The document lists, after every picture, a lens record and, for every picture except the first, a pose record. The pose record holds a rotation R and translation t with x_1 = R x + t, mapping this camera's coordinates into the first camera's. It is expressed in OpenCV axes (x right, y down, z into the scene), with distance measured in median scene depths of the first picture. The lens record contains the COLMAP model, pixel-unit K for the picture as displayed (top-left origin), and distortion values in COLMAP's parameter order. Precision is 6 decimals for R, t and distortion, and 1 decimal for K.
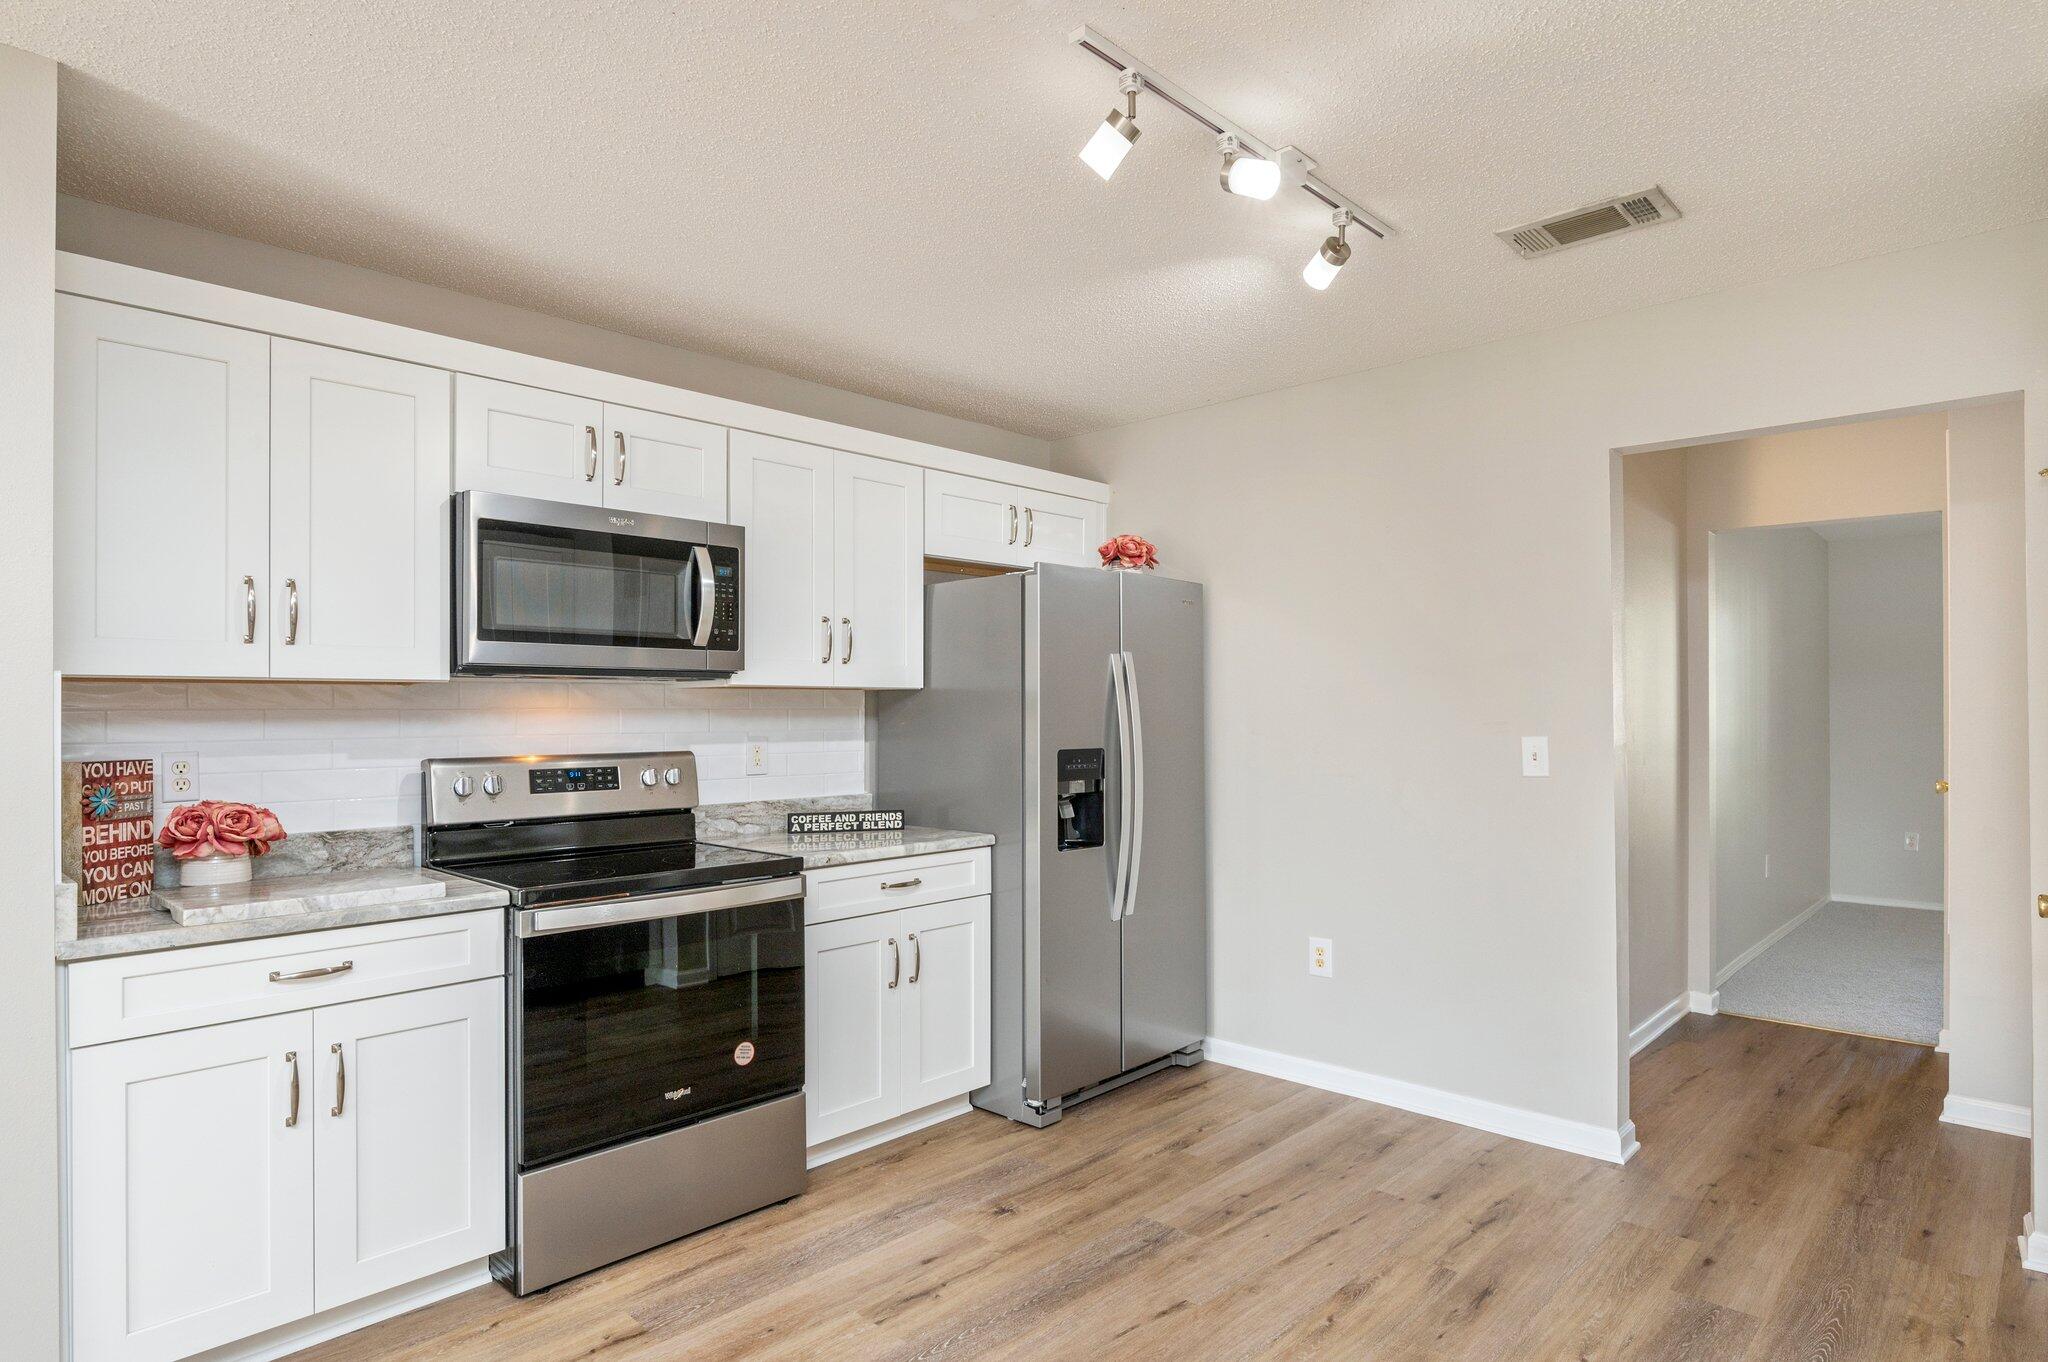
lens RADIAL K [[1128.4, 0, 1014.1], [0, 1128.4, 699.2], [0, 0, 1]] dist [-0.009607, 0.000774]
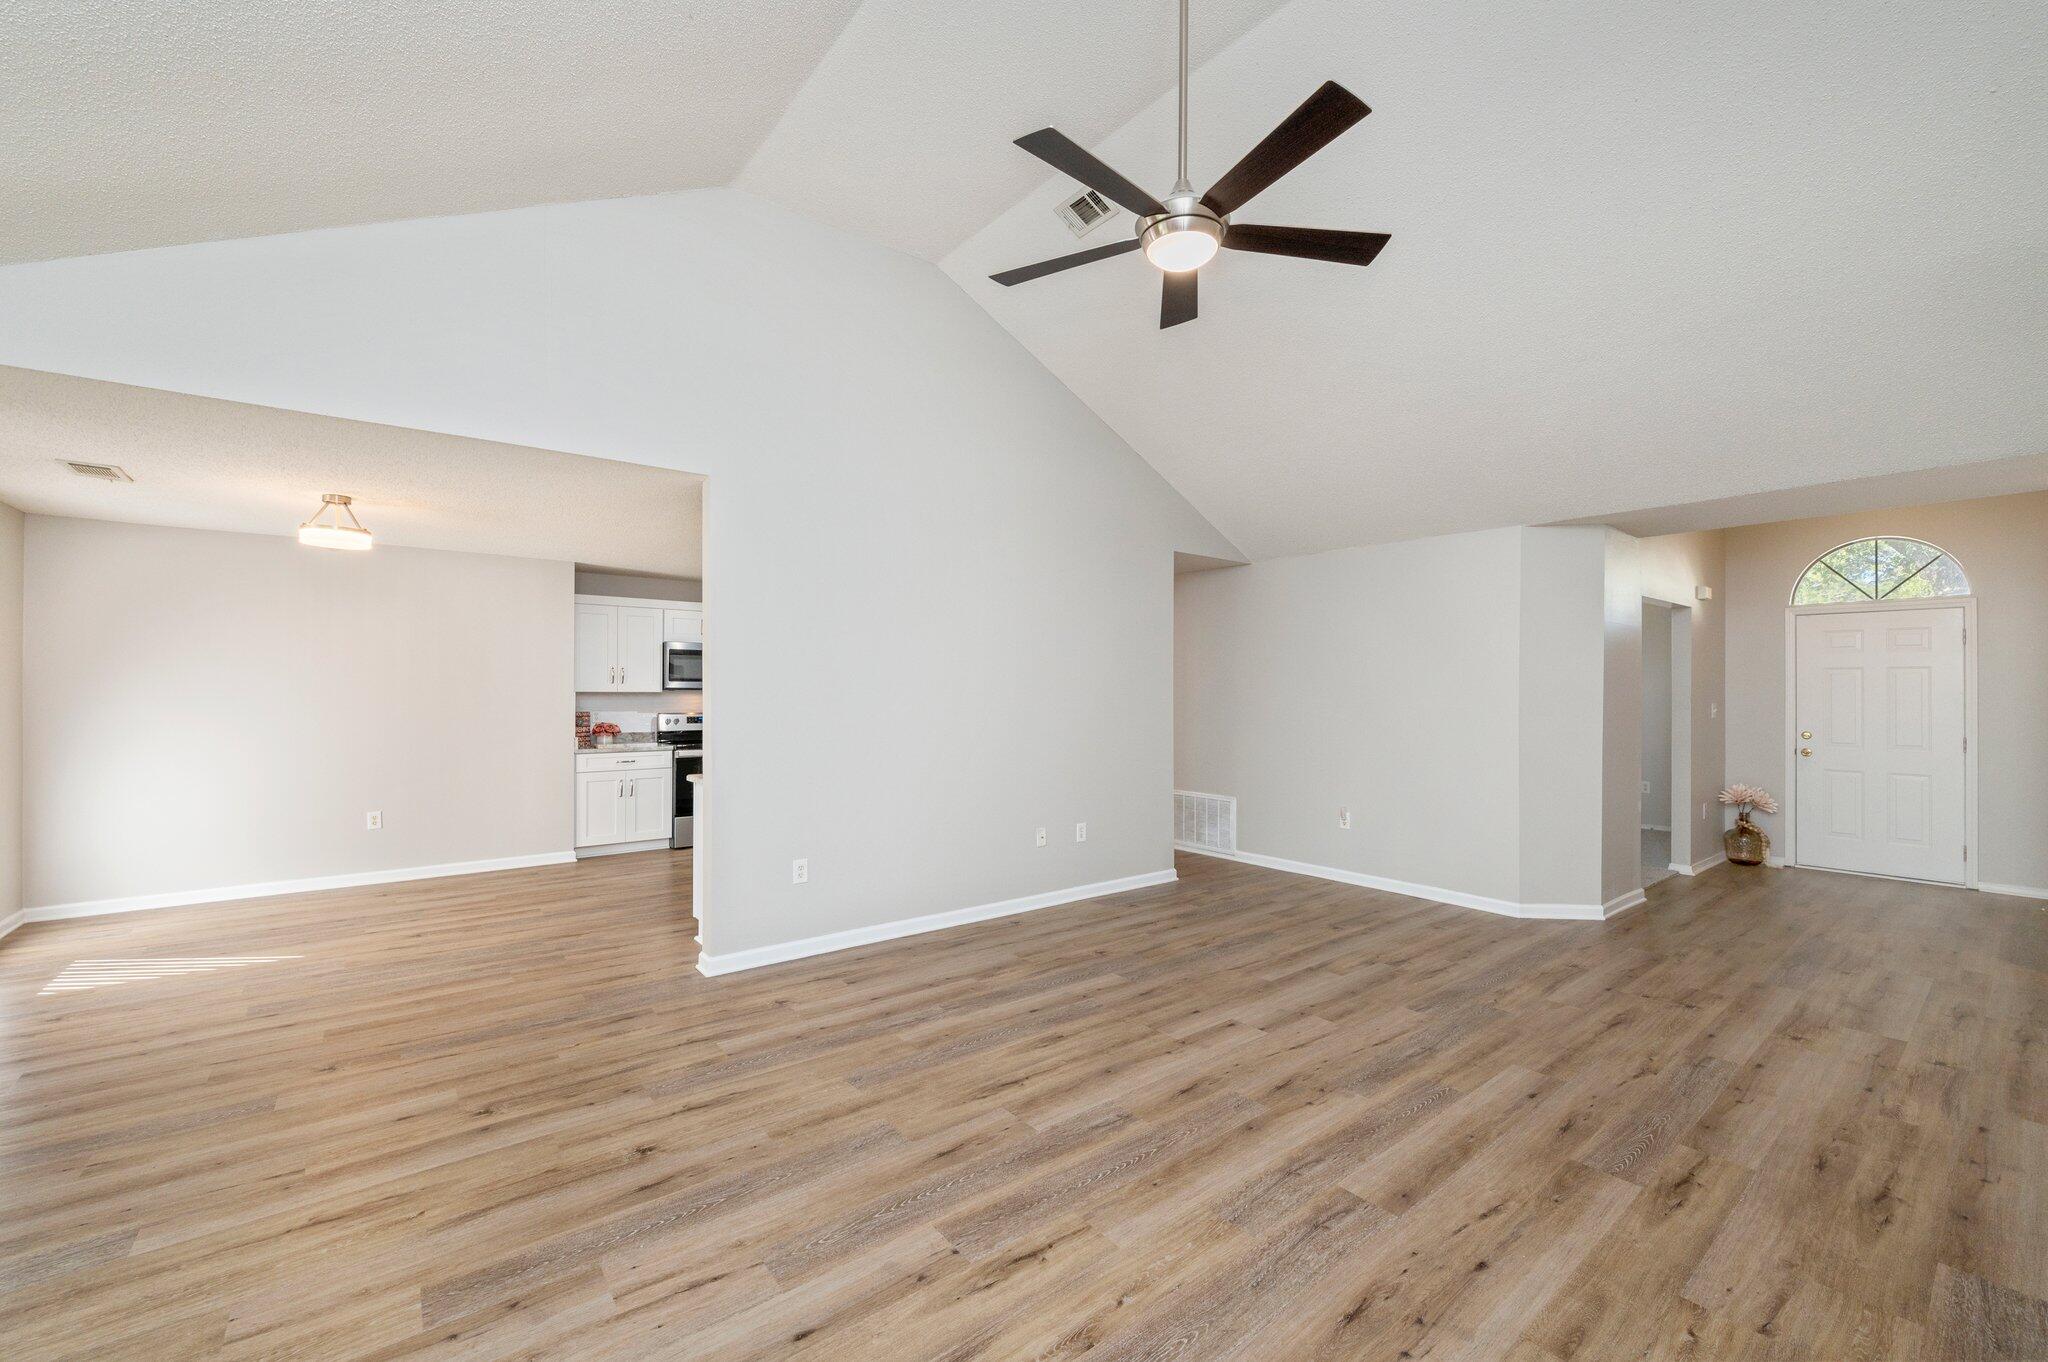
lens RADIAL K [[825.3, 0, 1027.8], [0, 825.3, 683.0], [0, 0, 1]] dist [-0.007728, 0.001020]
pose [[0.989159, 0.000446, -0.146851, 0.993444], [-0.001450, 0.999976, -0.006729, -0.025957], [0.146844, 0.006869, 0.989136, -1.381913]]
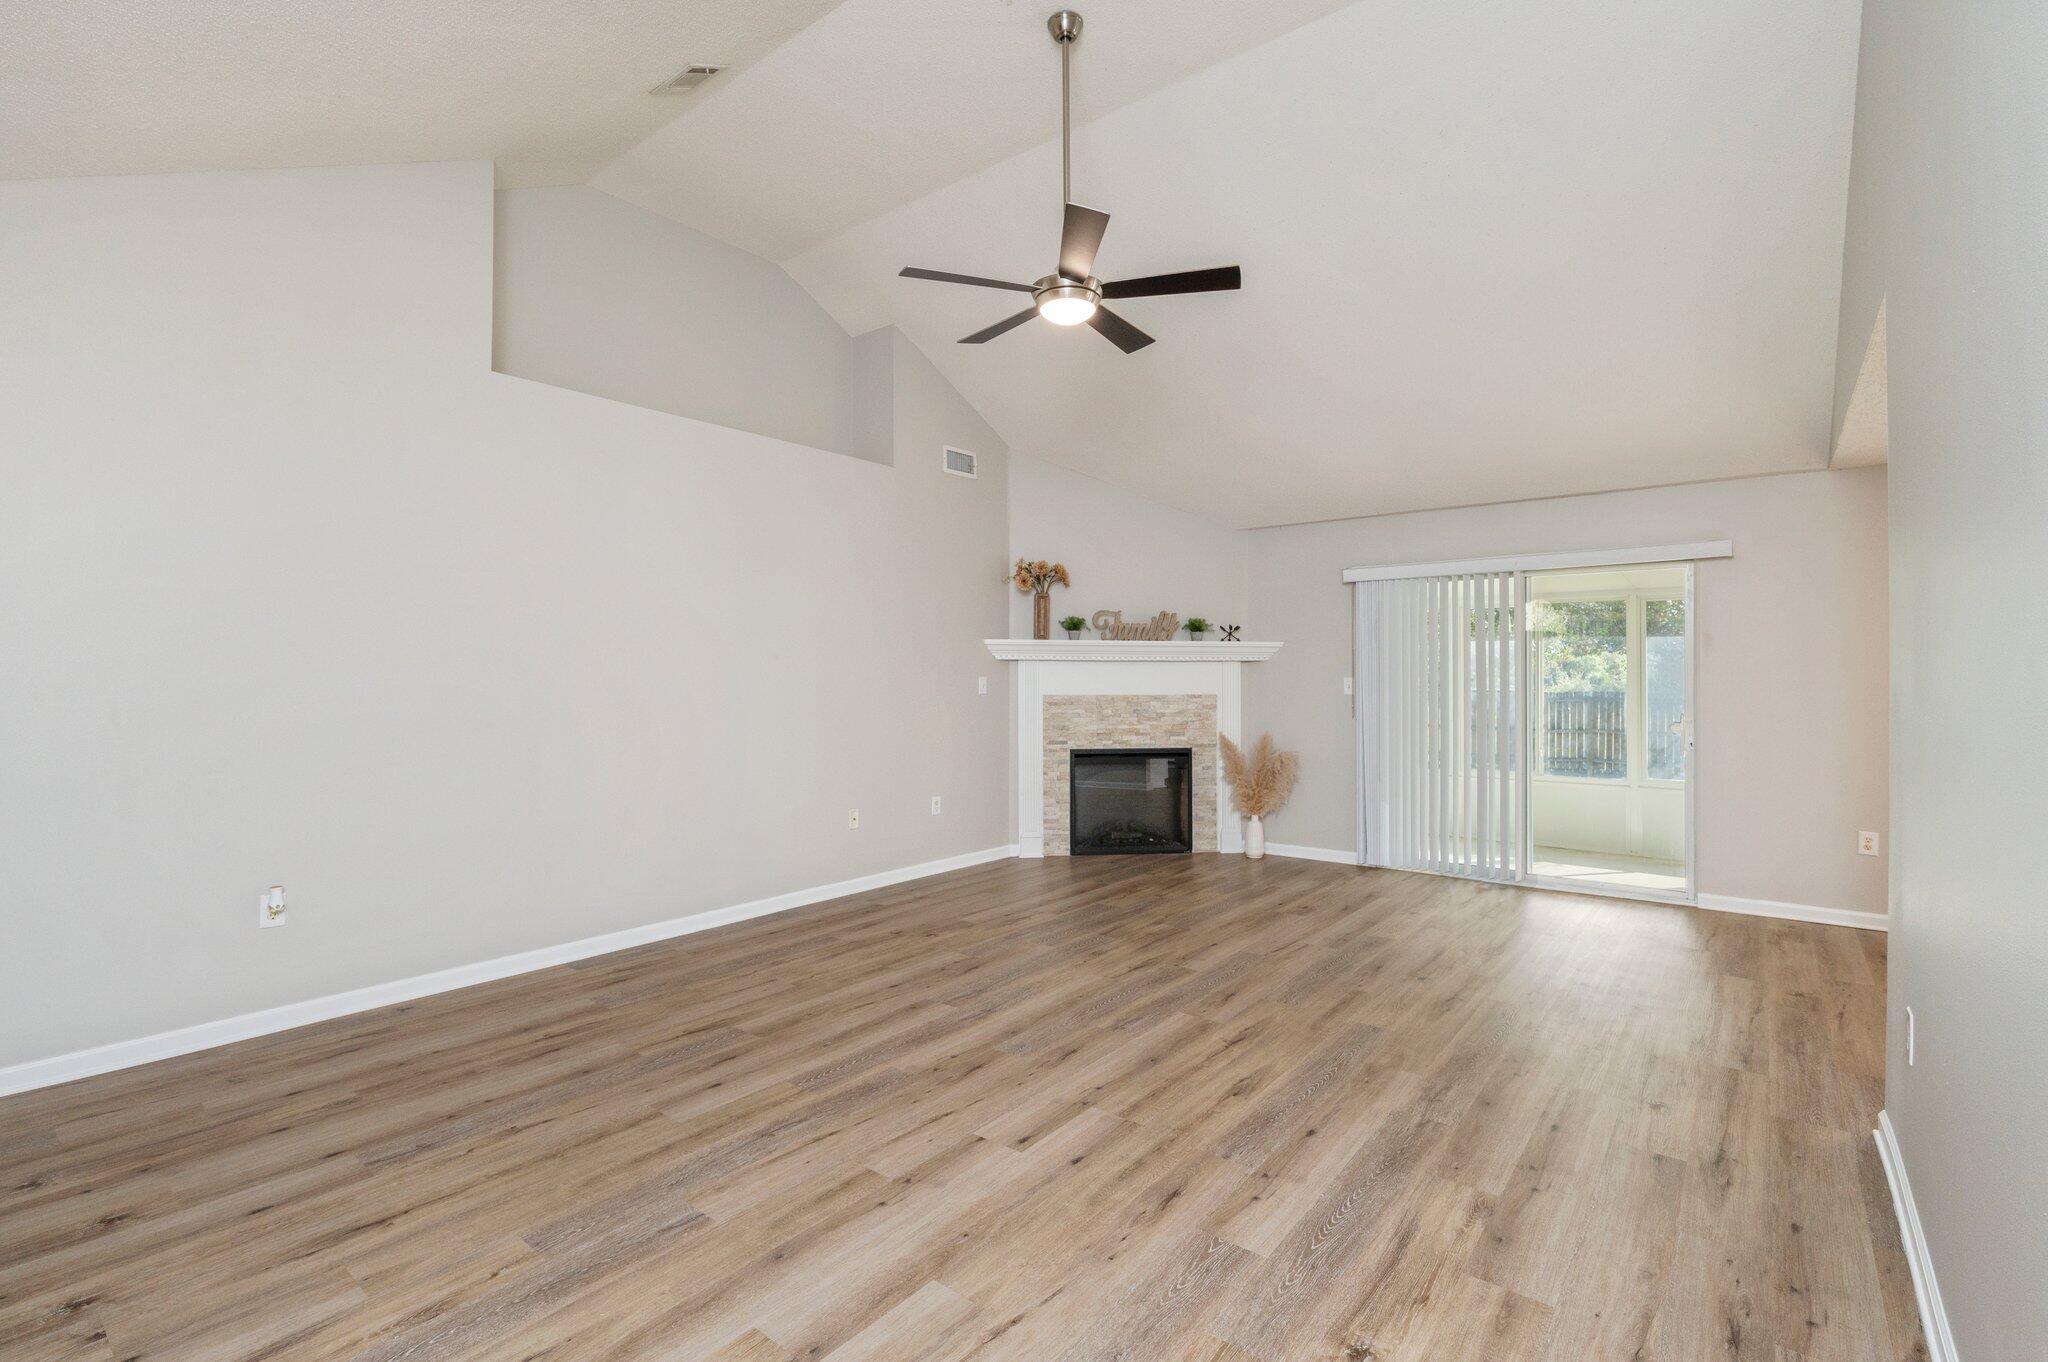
lens RADIAL K [[920.4, 0, 1011.3], [0, 920.4, 670.8], [0, 0, 1]] dist [-0.004665, -0.001089]
pose [[-0.998388, -0.001141, -0.056750, 1.176450], [-0.000540, 0.999944, -0.010606, 0.004014], [0.056759, -0.010558, -0.998332, 0.786169]]
